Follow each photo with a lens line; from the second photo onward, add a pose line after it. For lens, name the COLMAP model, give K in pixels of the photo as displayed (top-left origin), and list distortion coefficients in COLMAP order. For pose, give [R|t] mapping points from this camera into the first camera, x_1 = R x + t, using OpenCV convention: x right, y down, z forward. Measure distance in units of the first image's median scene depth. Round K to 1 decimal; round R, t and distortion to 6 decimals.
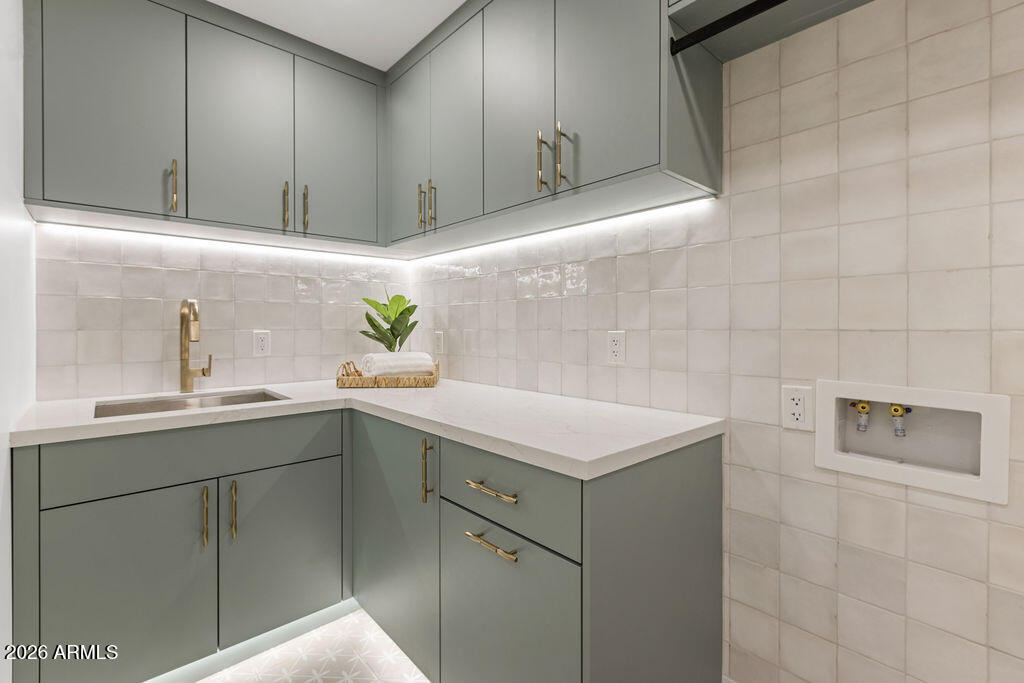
lens RADIAL K [[465.8, 0, 509.6], [0, 465.8, 341.8], [0, 0, 1]] dist [-0.000937, -0.000498]
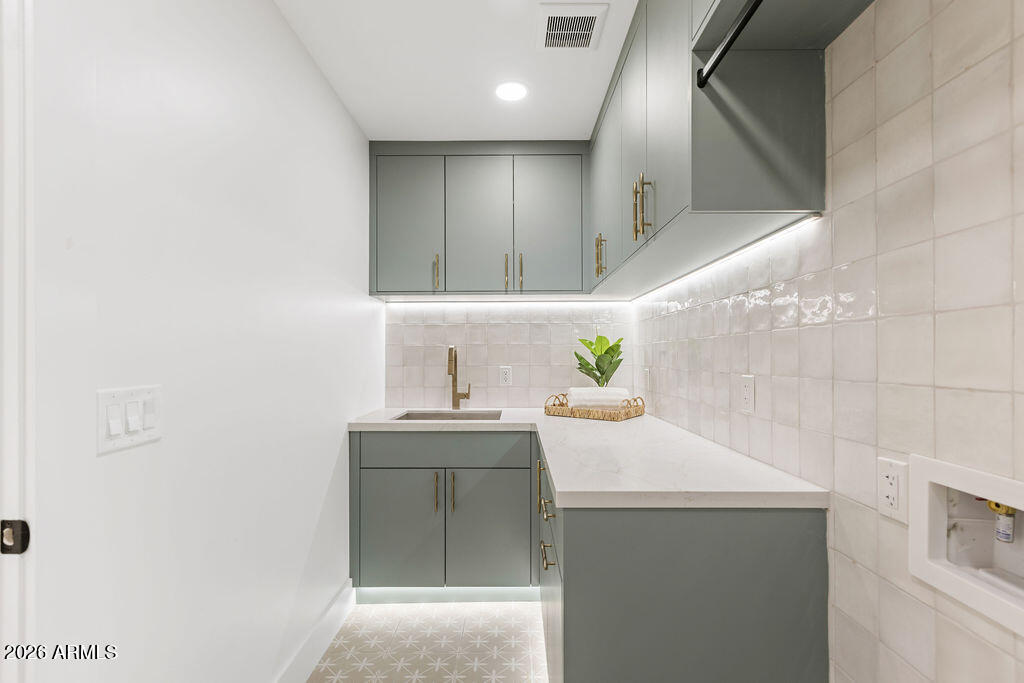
lens RADIAL K [[479.2, 0, 509.9], [0, 479.2, 368.0], [0, 0, 1]] dist [-0.000318, 0.000451]
pose [[0.734372, 0.015545, -0.678569, 0.561645], [-0.018406, 0.999826, 0.002985, -0.033994], [0.678498, 0.010298, 0.734530, 0.023409]]
